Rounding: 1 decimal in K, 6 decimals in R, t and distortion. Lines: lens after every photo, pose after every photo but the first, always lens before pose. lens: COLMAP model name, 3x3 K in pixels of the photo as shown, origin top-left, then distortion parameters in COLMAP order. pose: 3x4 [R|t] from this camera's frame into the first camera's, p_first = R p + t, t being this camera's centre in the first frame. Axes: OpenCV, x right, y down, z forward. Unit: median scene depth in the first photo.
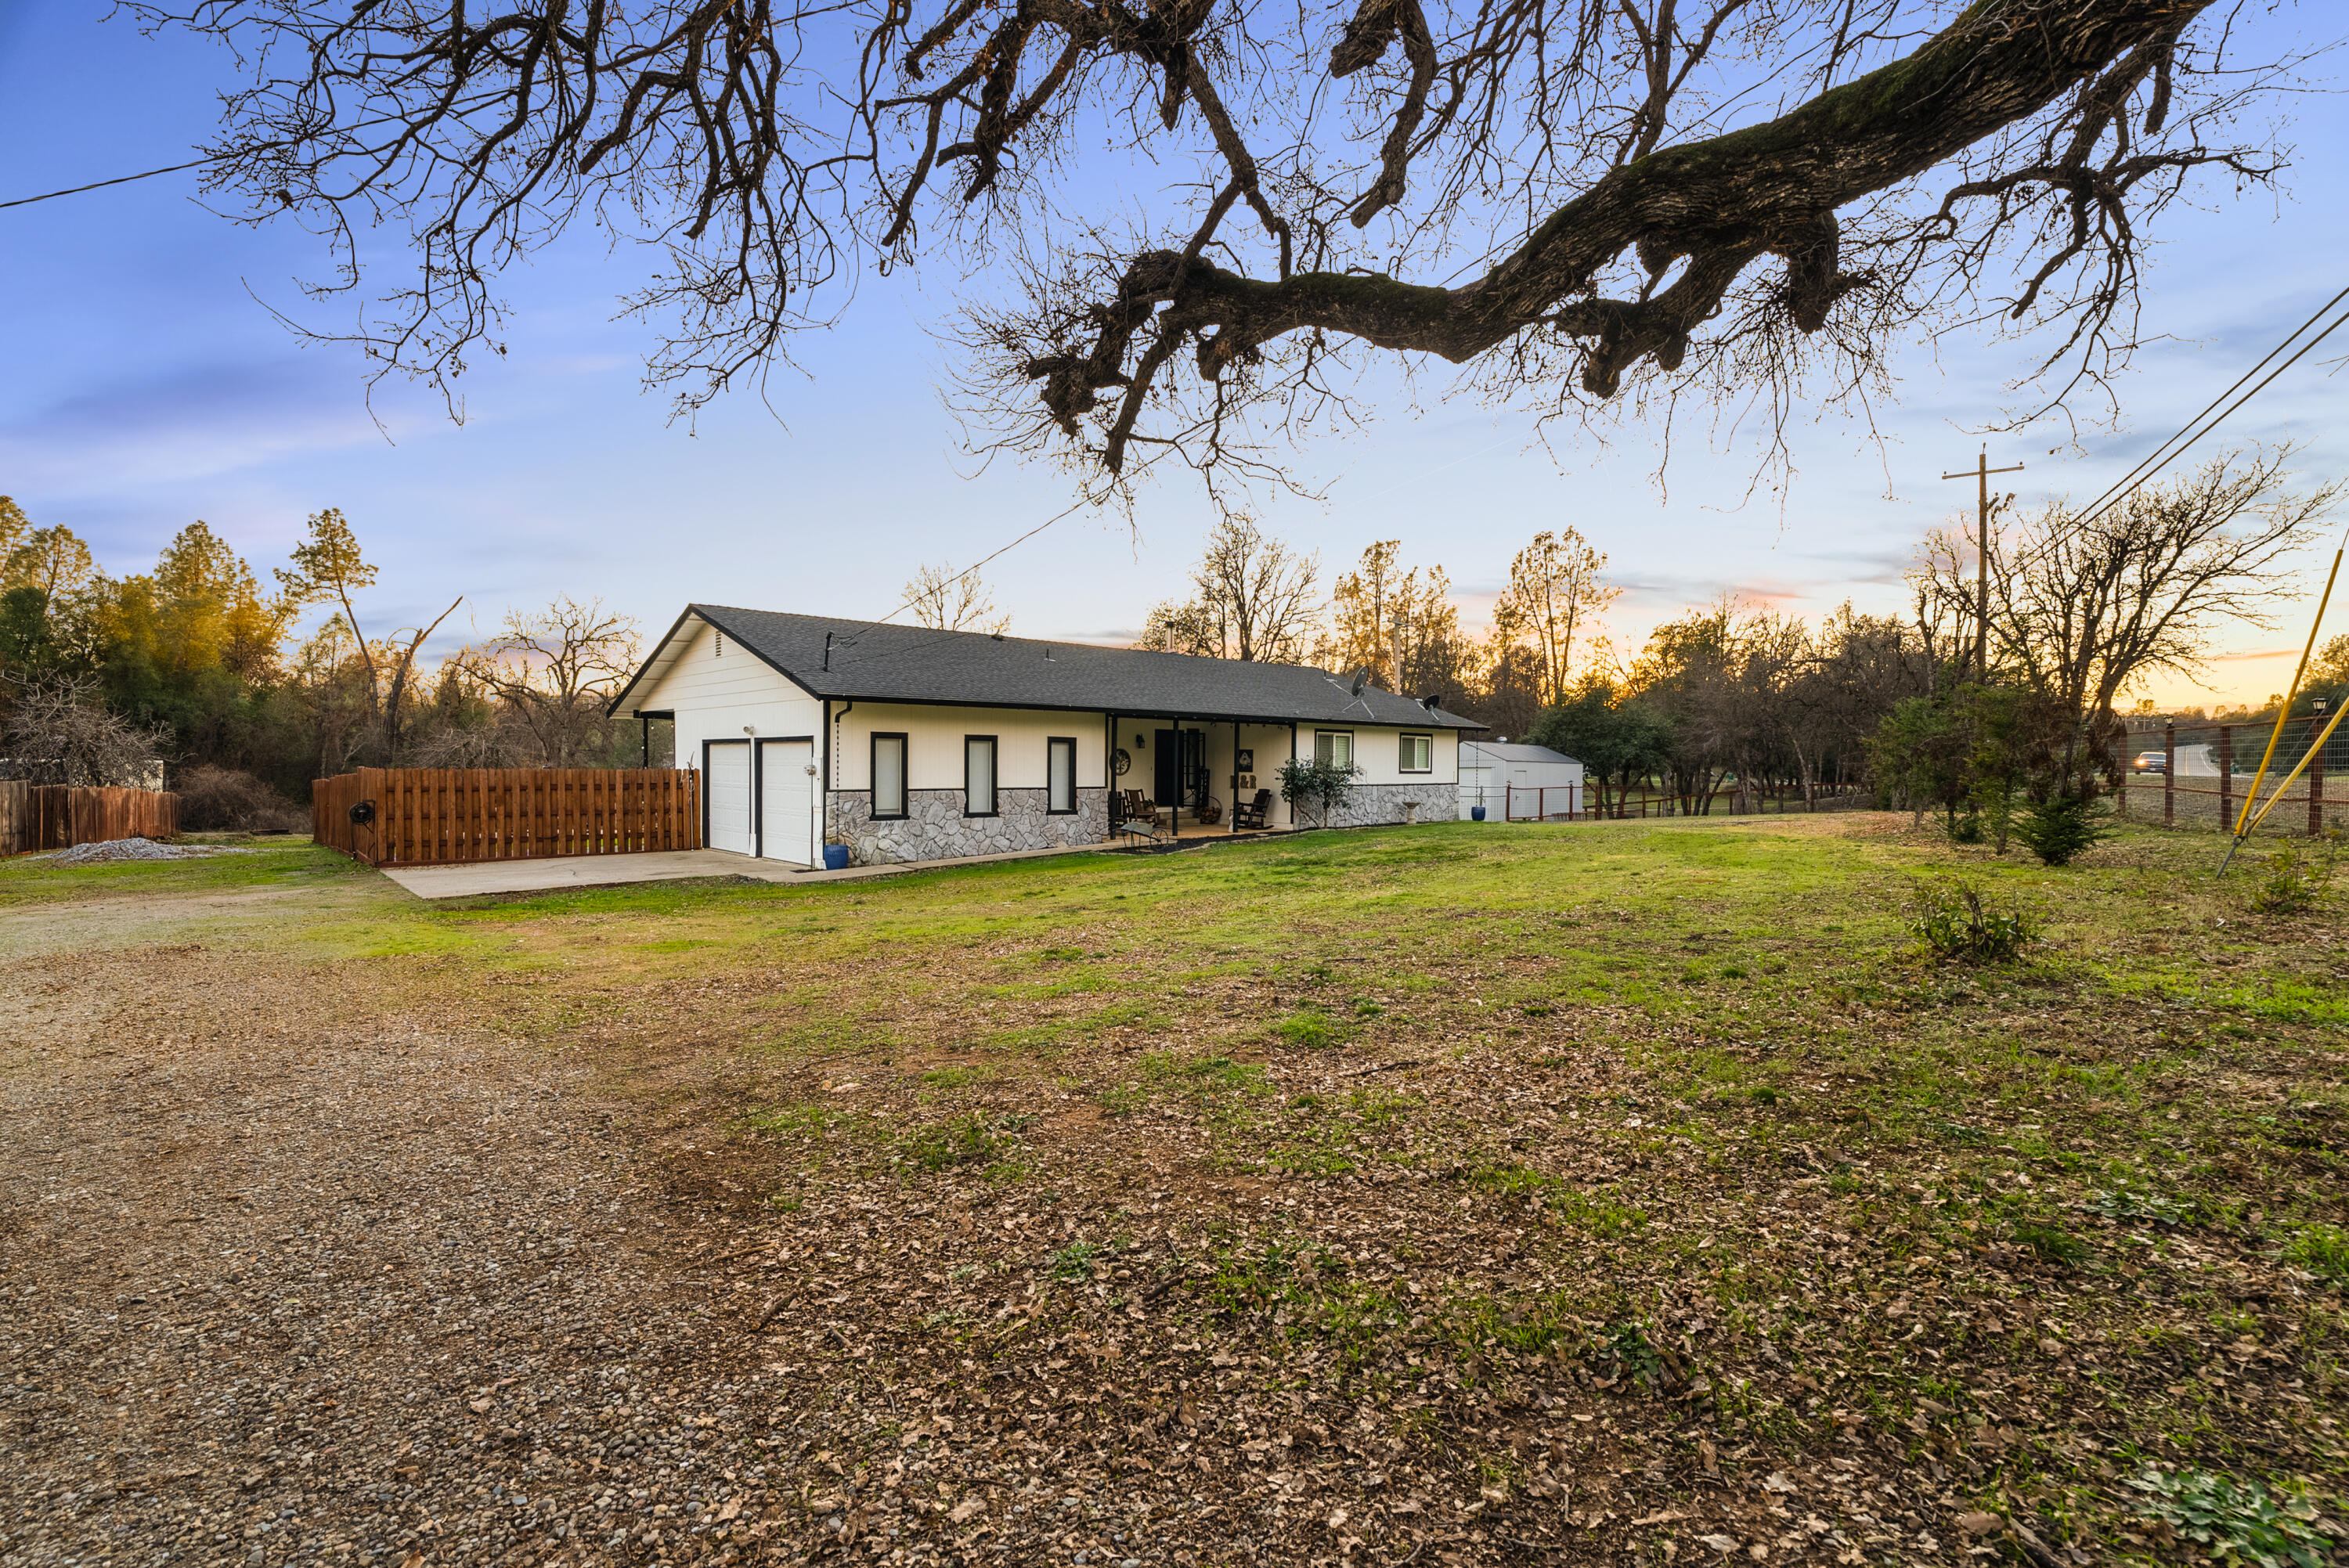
lens RADIAL K [[1083.5, 0, 1174.5], [0, 1083.5, 784.0], [0, 0, 1]] dist [-0.002172, 0.000110]
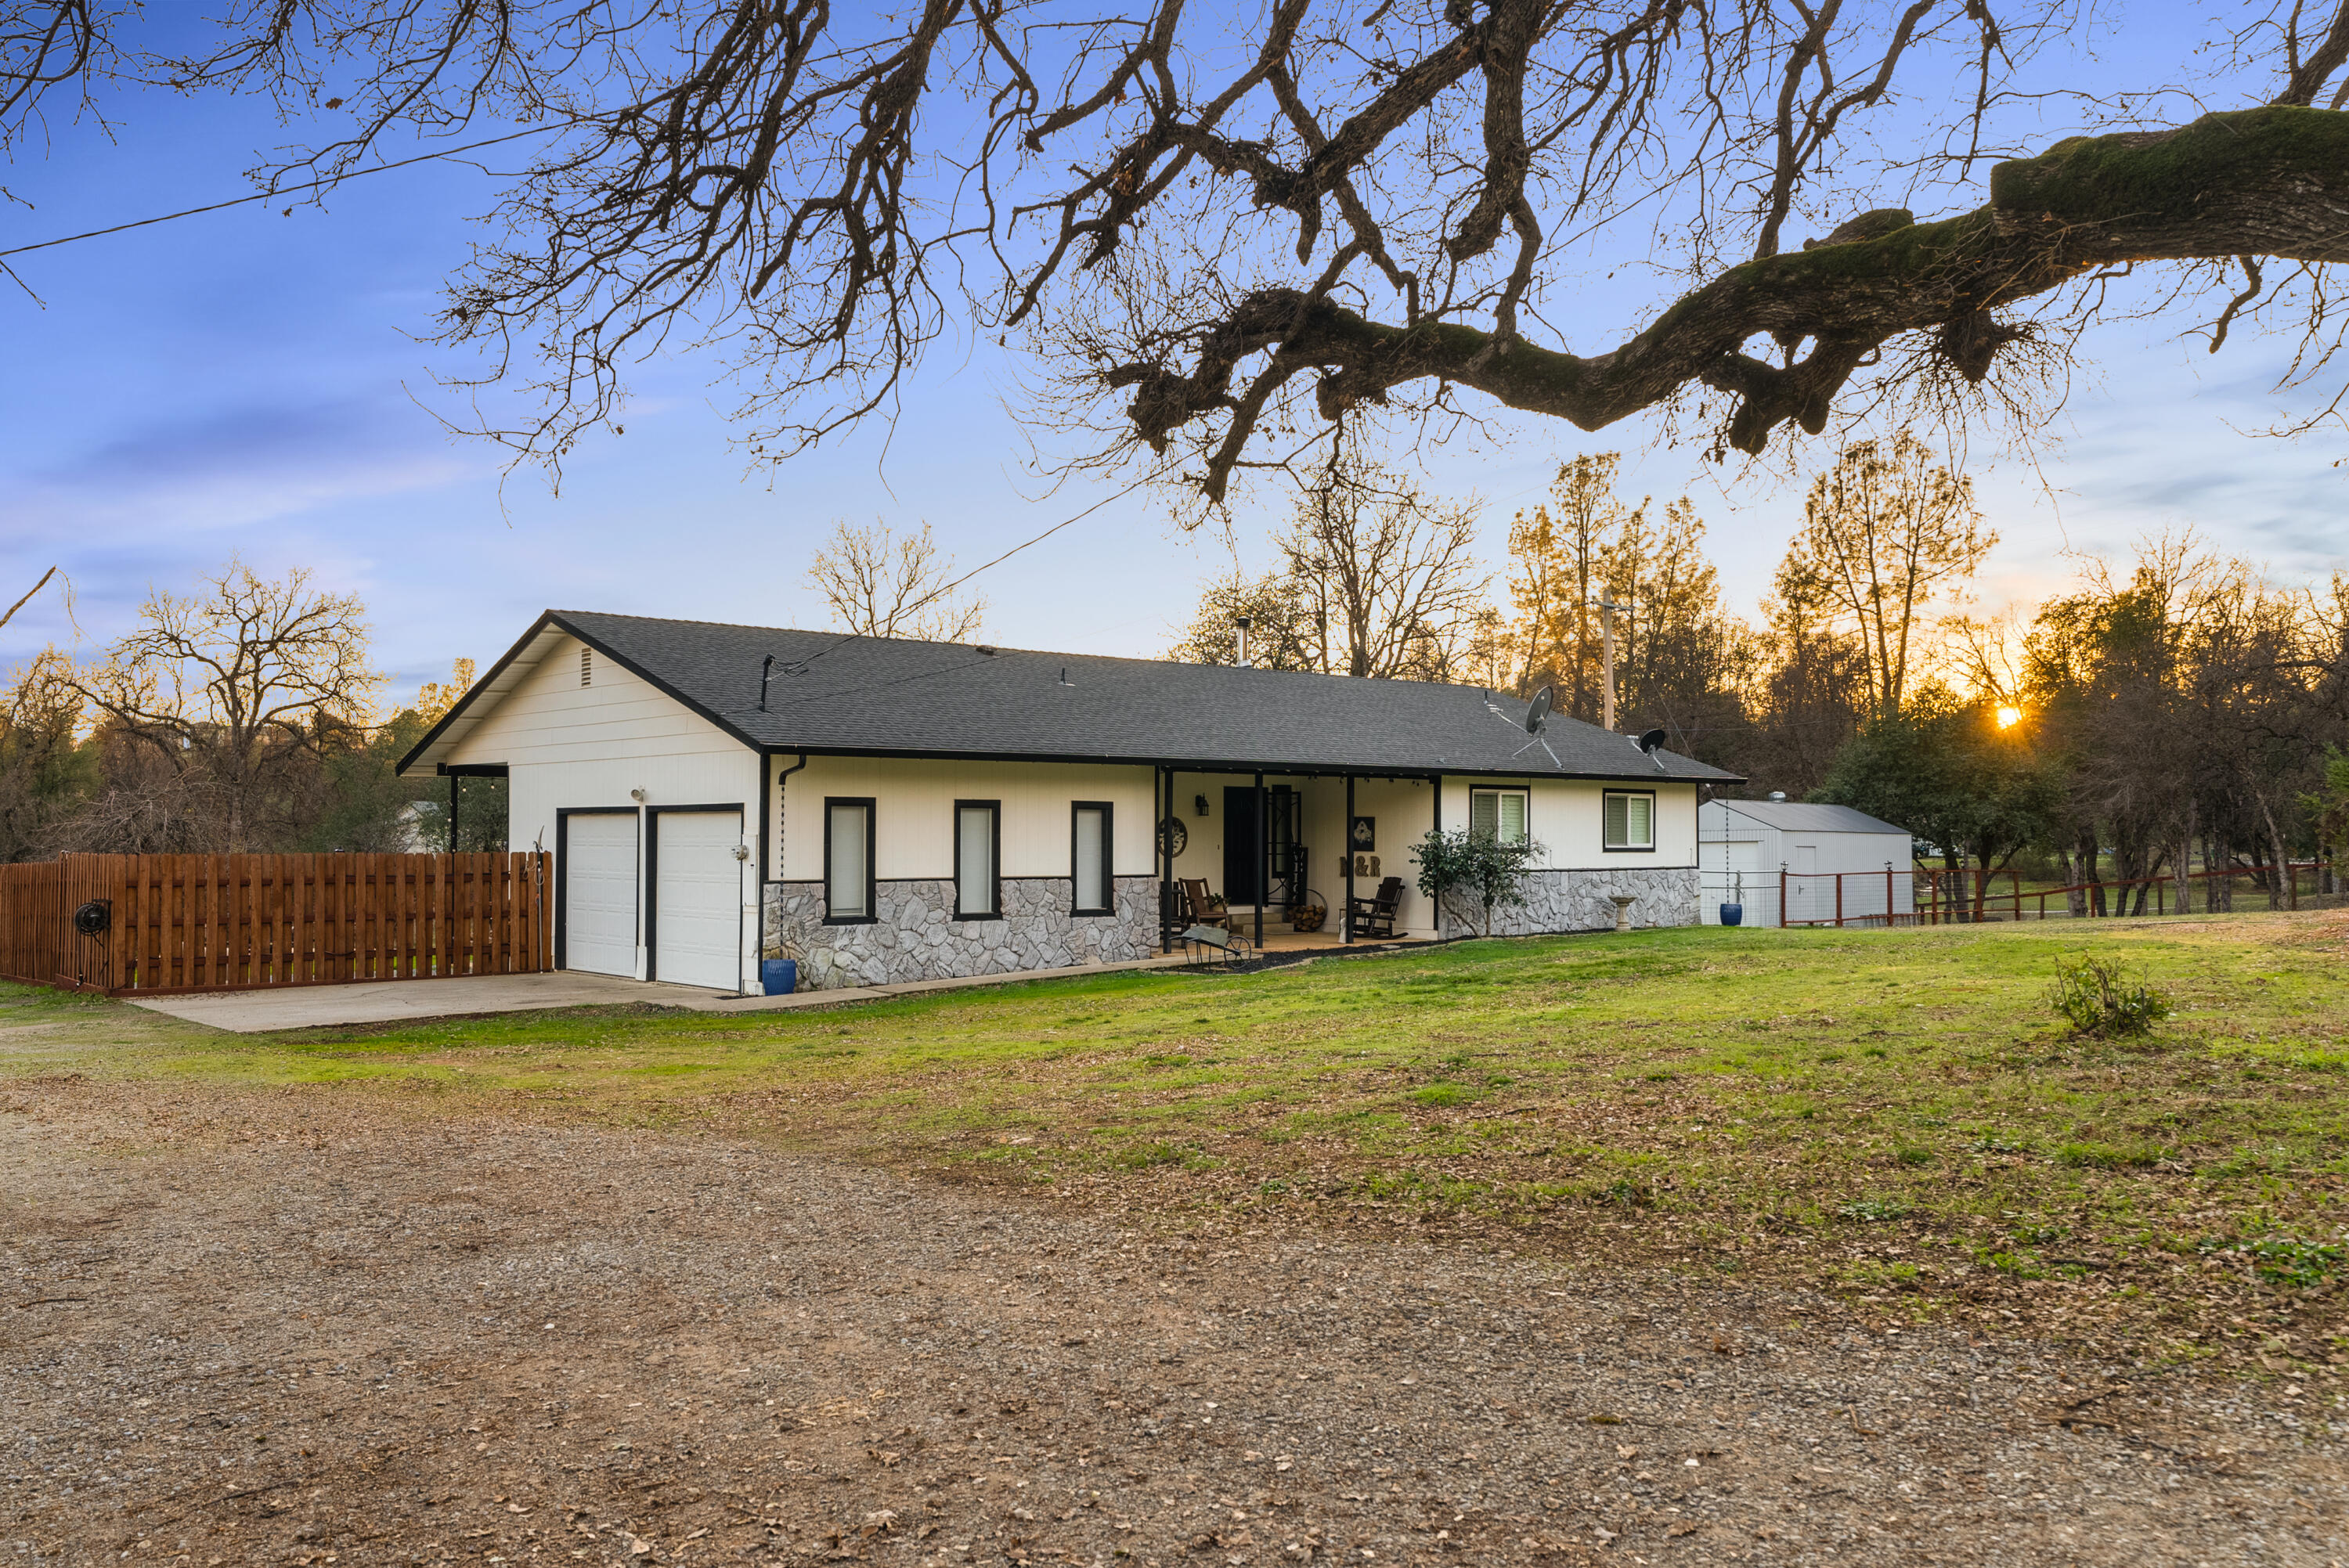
lens RADIAL K [[1931.4, 0, 1174.5], [0, 1931.4, 784.0], [0, 0, 1]] dist [0.010220, 0.000574]
pose [[0.999576, -0.006997, -0.028272, -0.017568], [0.005692, 0.998925, -0.046001, 0.001551], [0.028564, 0.045821, 0.998541, -0.194180]]
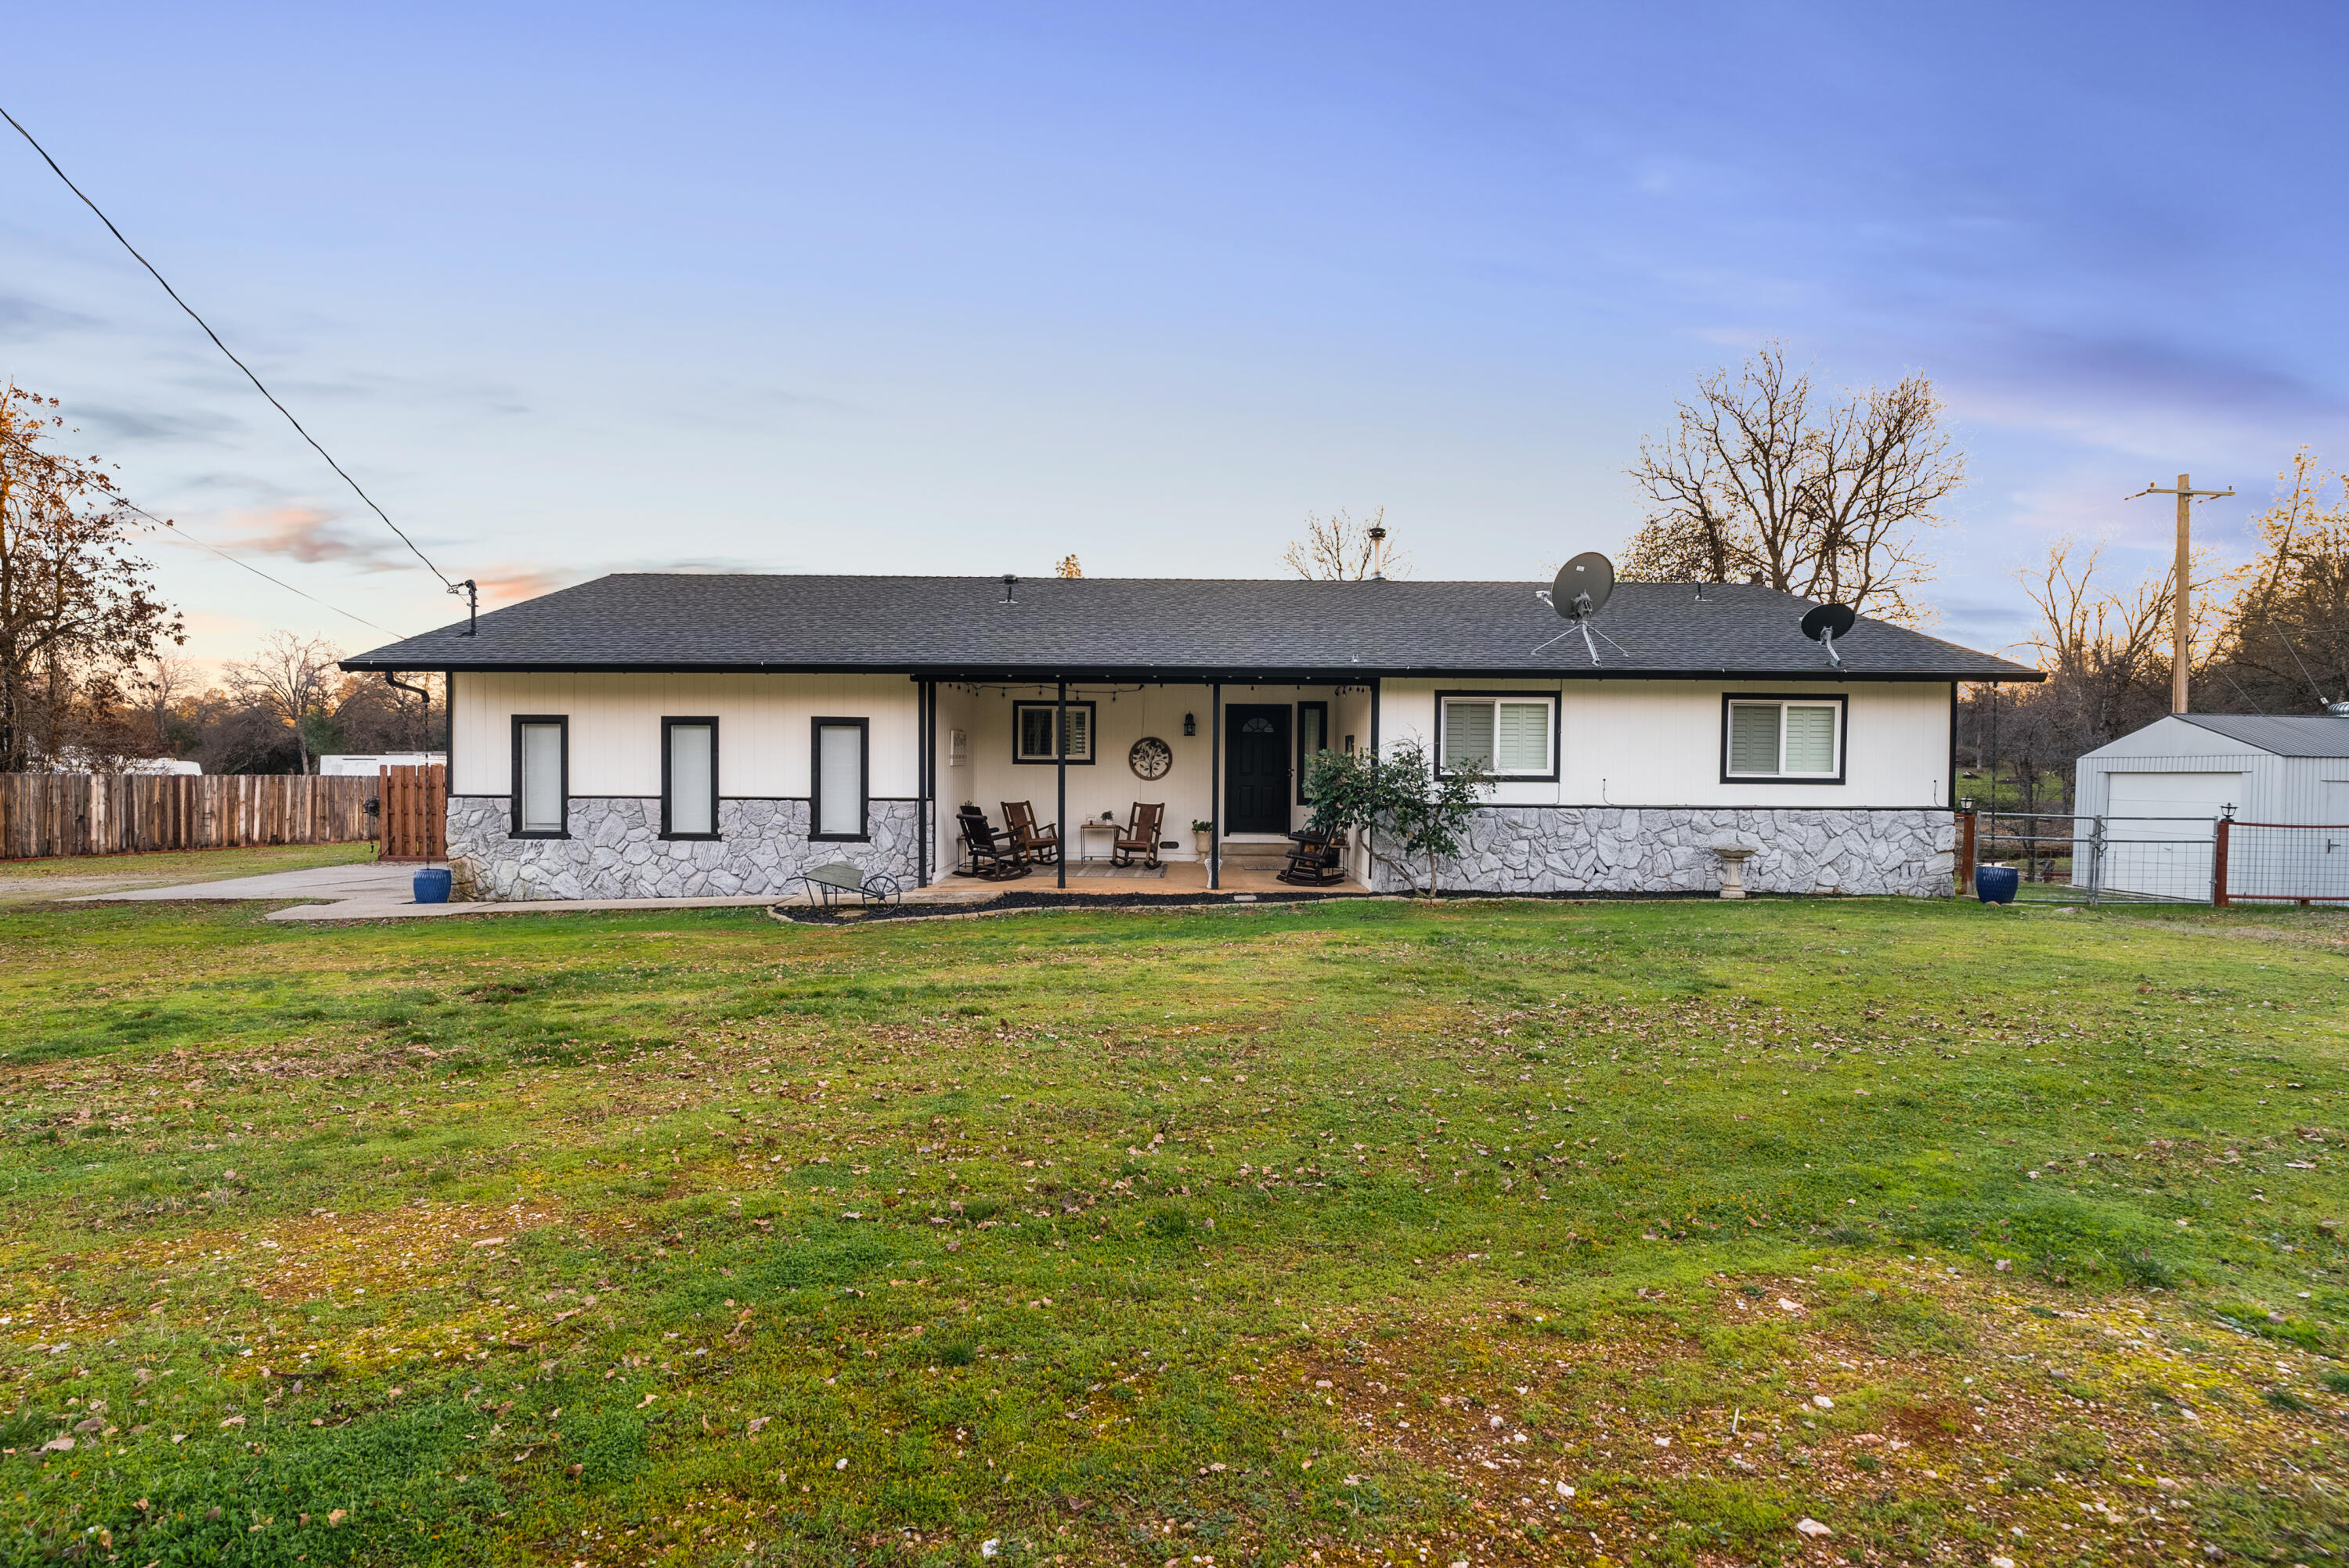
lens RADIAL K [[1089.2, 0, 1164.1], [0, 1089.2, 801.8], [0, 0, 1]] dist [-0.000678, 0.000233]
pose [[0.738338, 0.021415, -0.674091, 0.438214], [-0.015635, 0.999771, 0.014637, -0.006402], [0.674250, -0.000267, 0.738503, 0.637026]]
